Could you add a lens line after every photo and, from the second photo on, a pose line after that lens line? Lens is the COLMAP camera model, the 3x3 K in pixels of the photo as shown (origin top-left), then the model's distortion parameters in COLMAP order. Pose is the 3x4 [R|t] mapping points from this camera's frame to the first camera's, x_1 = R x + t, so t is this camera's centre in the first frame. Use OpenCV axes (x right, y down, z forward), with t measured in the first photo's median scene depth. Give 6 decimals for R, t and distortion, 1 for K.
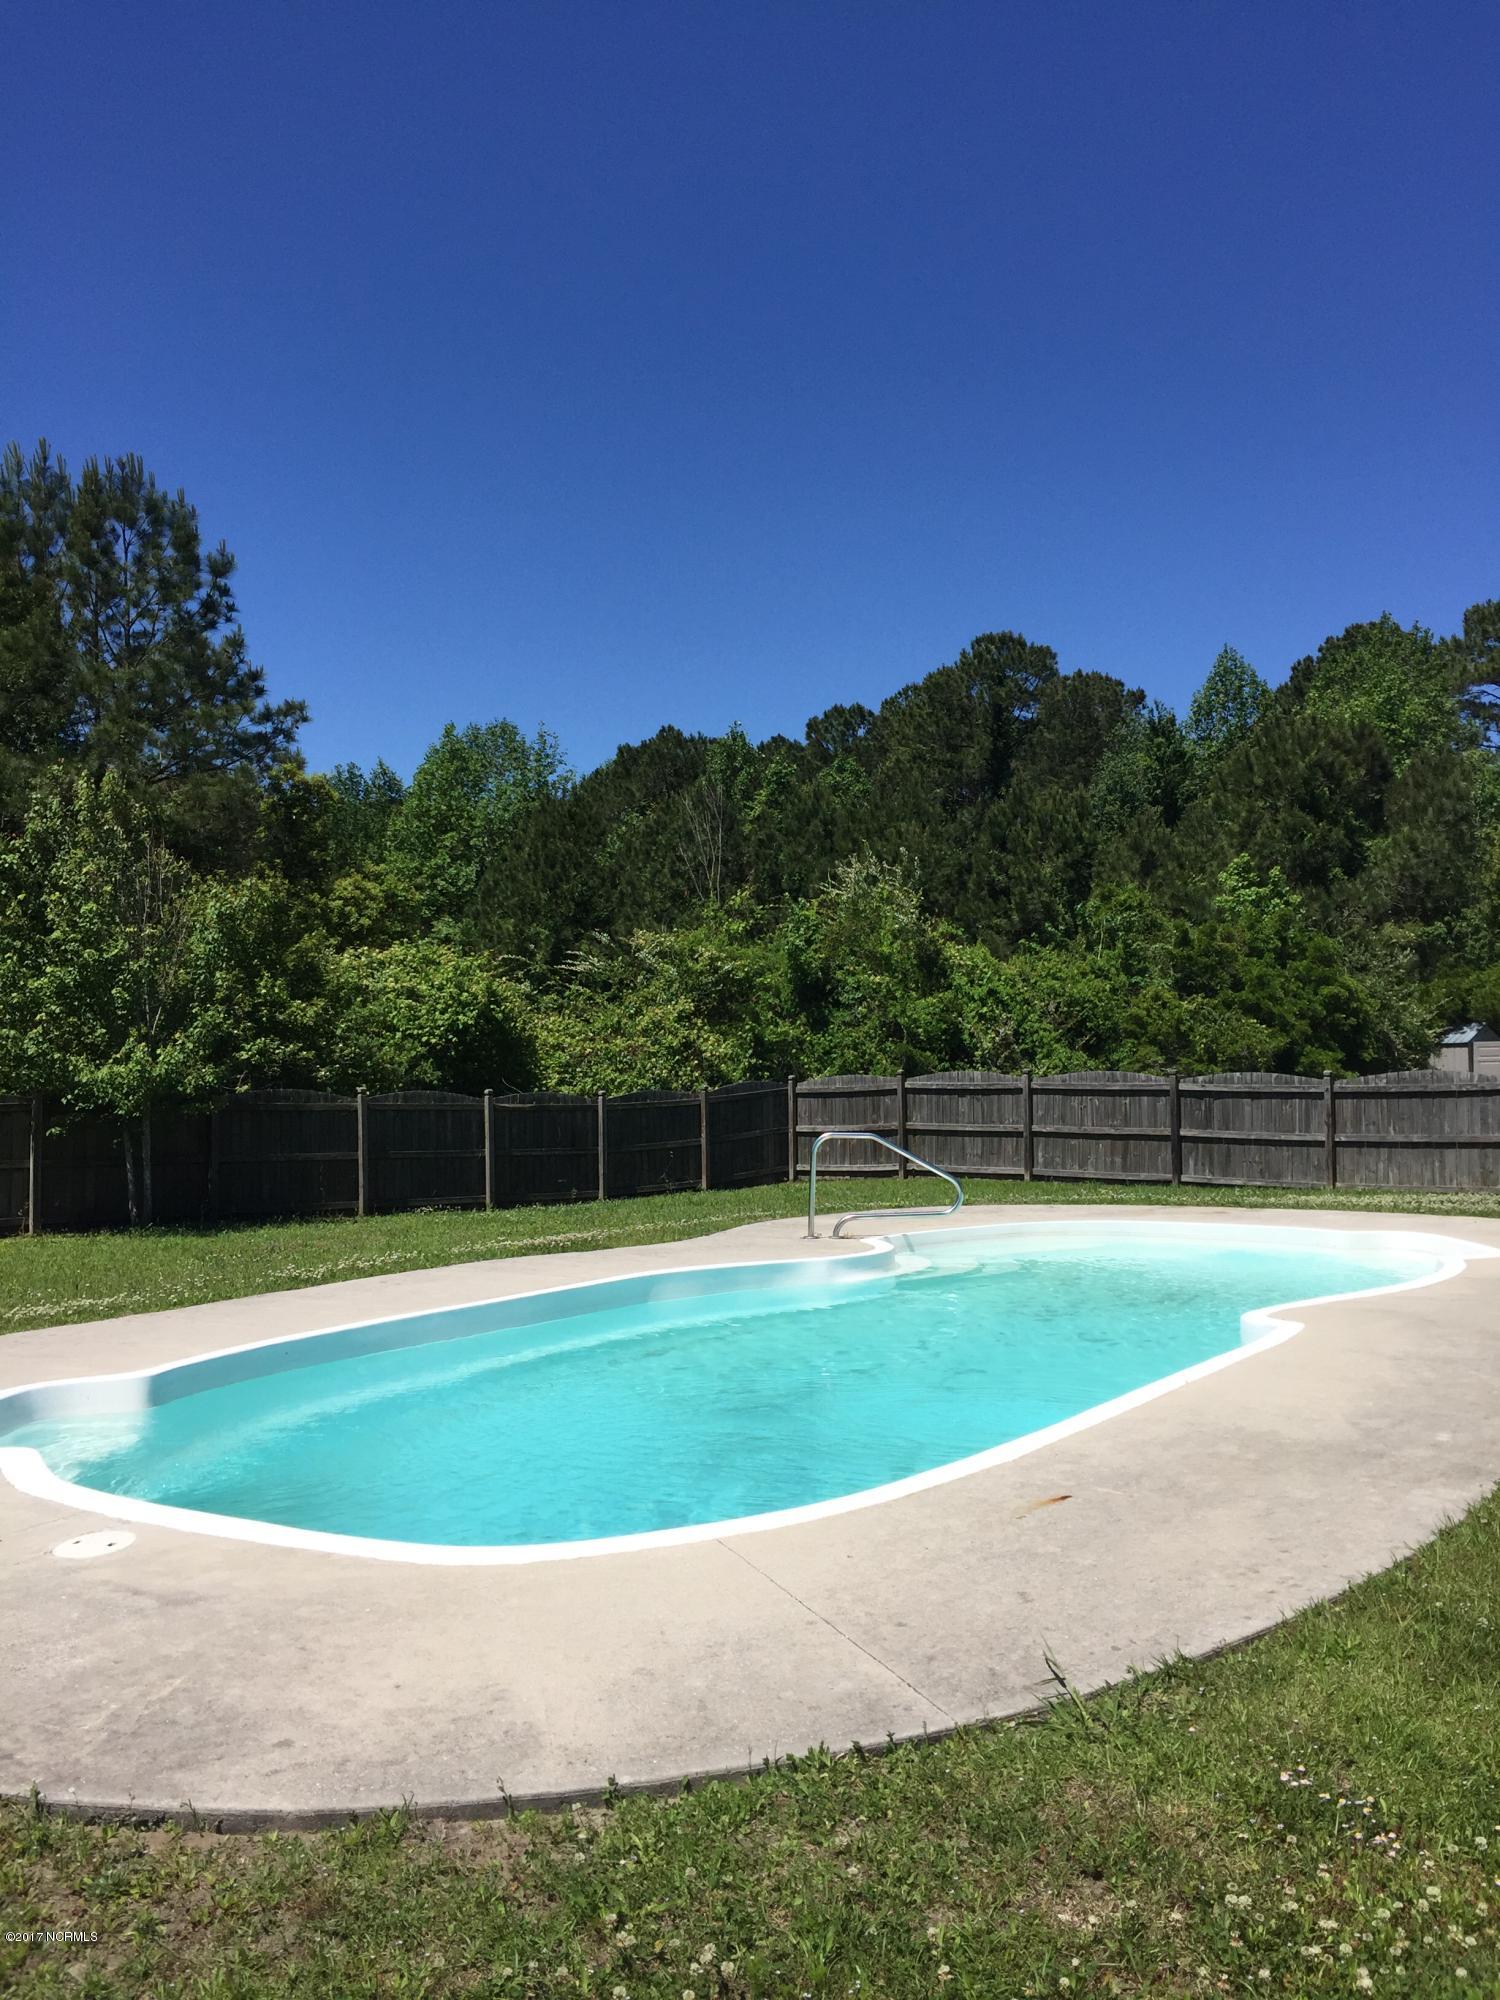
lens RADIAL K [[1807.2, 0, 753.4], [0, 1807.2, 996.2], [0, 0, 1]] dist [0.073252, -0.001519]
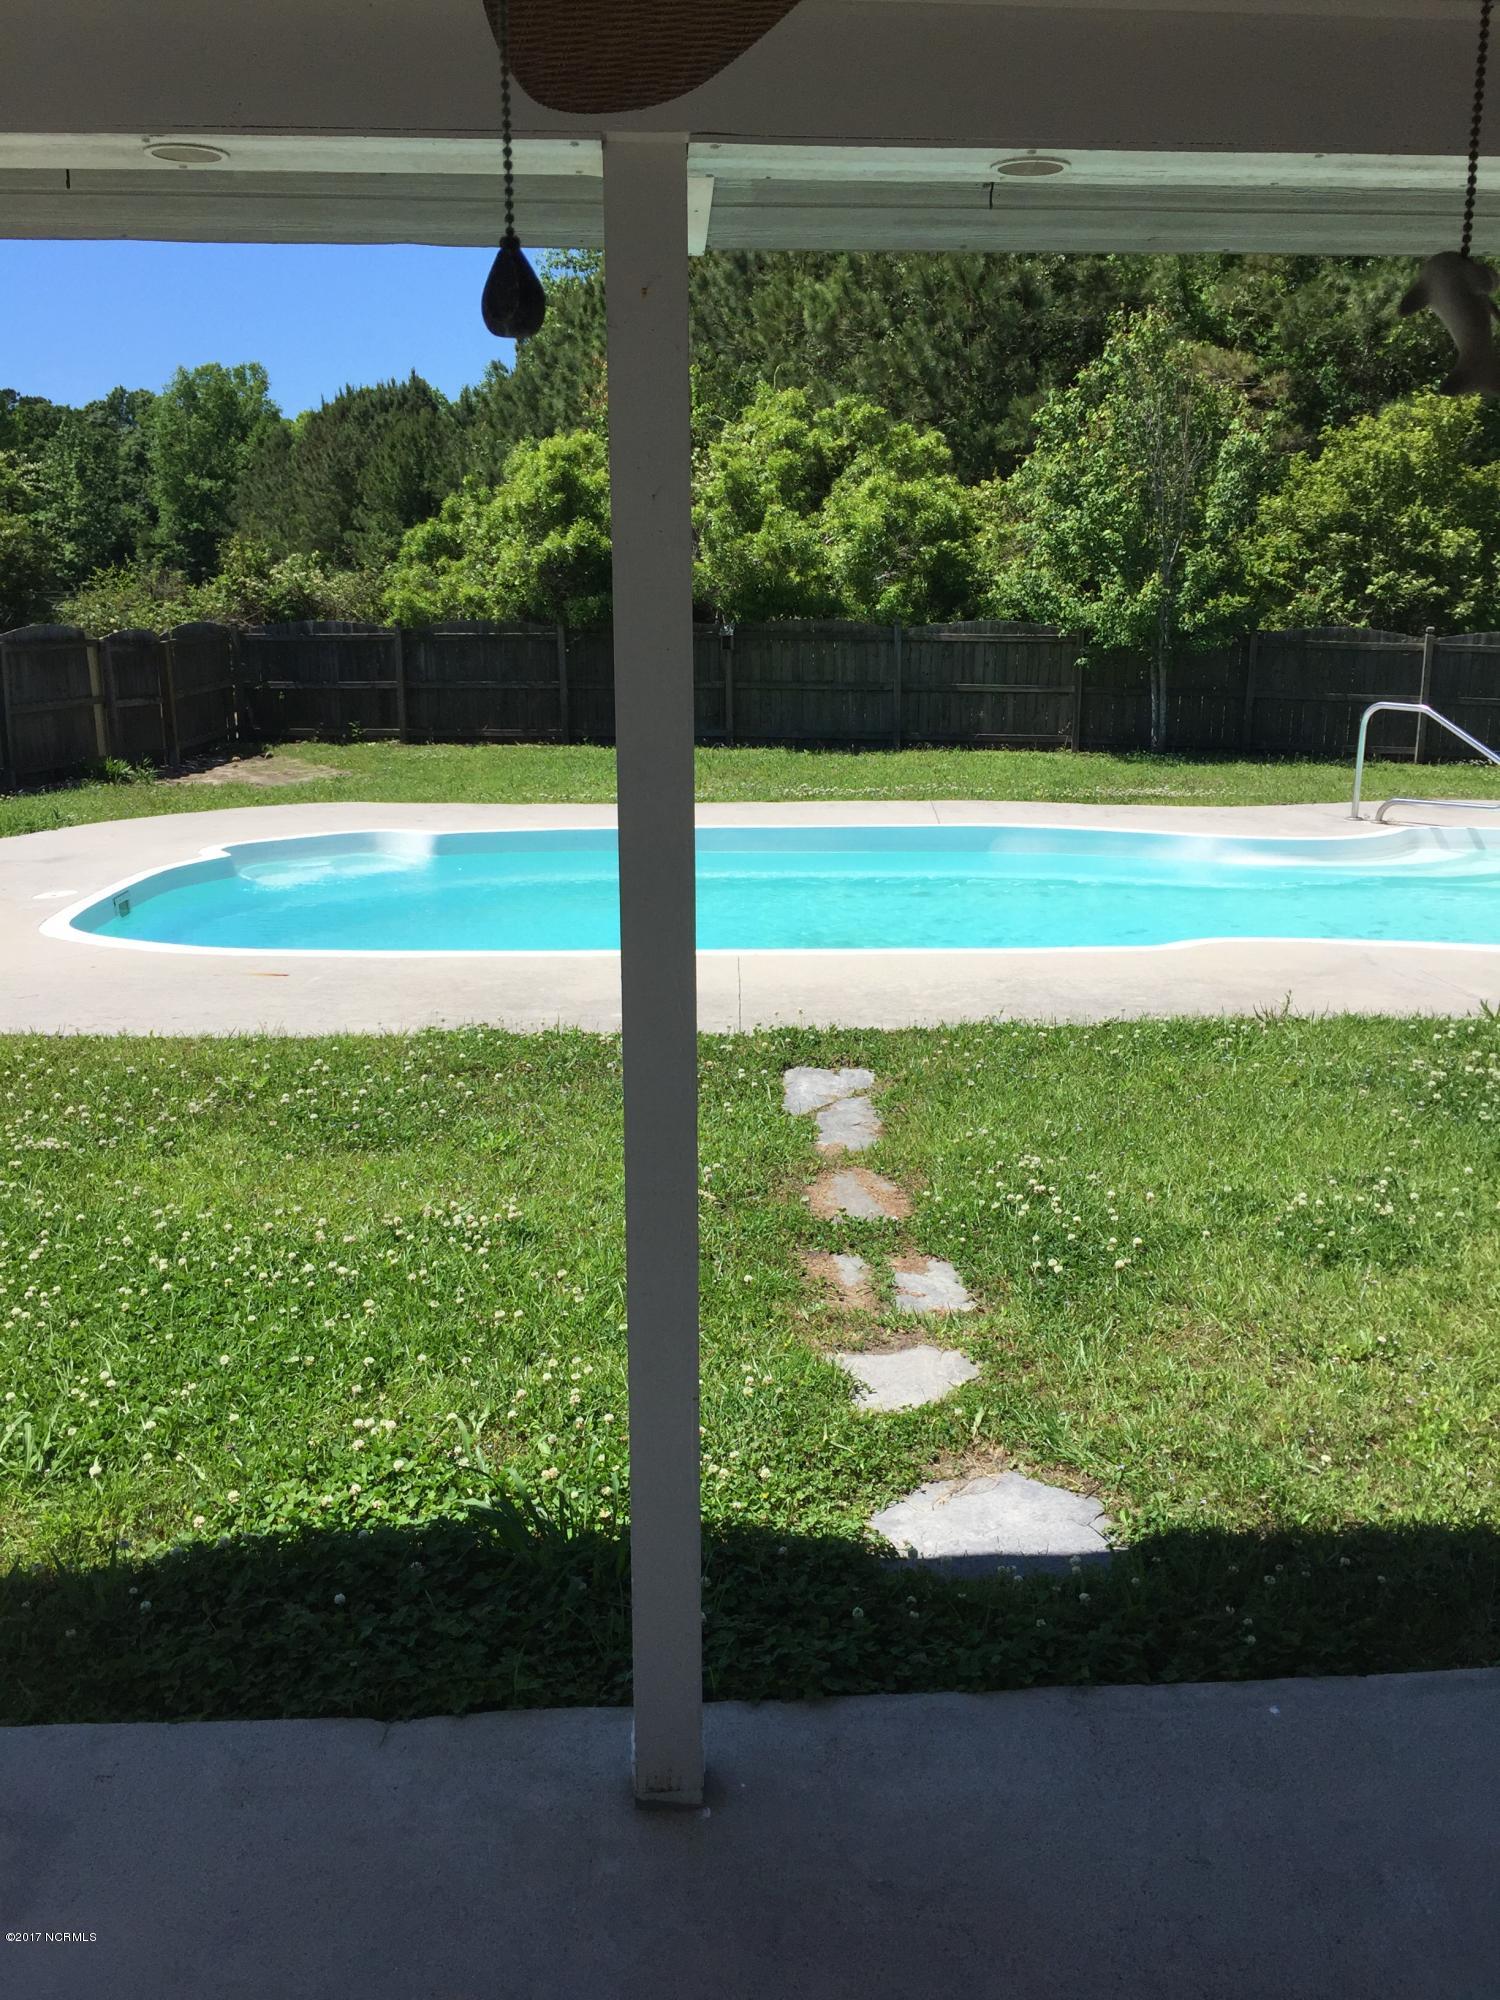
lens RADIAL K [[1807.2, 0, 756.1], [0, 1807.2, 996.4], [0, 0, 1]] dist [0.073252, -0.001519]
pose [[0.600192, 0.192930, -0.776240, 0.581303], [0.013773, 0.967837, 0.251200, -0.014204], [0.799738, -0.161459, 0.578231, 0.220092]]
